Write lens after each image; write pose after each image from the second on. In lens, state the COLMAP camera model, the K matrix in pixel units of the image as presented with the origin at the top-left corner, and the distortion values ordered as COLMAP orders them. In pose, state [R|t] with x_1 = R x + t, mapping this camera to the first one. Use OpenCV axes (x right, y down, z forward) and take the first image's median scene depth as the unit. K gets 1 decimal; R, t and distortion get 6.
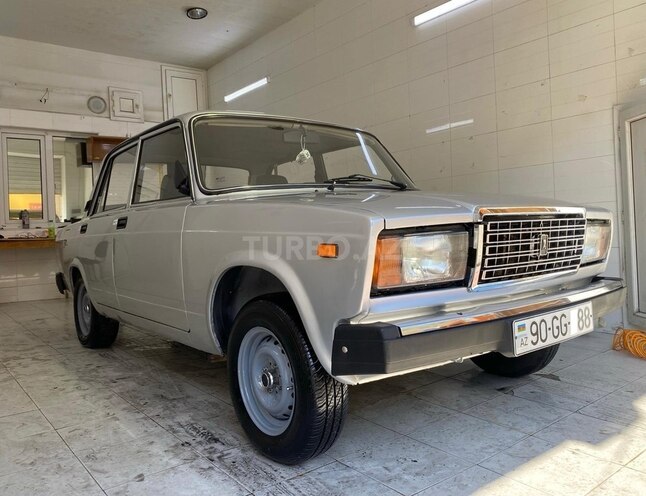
lens RADIAL K [[532.3, 0, 352.8], [0, 532.3, 243.1], [0, 0, 1]] dist [-0.001857, -0.000740]
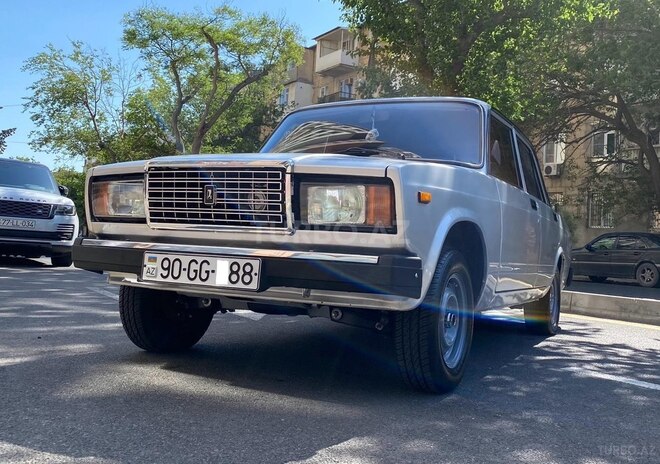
lens RADIAL K [[666.5, 0, 334.2], [0, 666.5, 228.4], [0, 0, 1]] dist [0.024458, 0.000000]
pose [[0.385873, 0.022457, -0.922278, 1.692288], [-0.099780, 0.994855, -0.017524, 0.068835], [0.917140, 0.098787, 0.386129, 0.721270]]
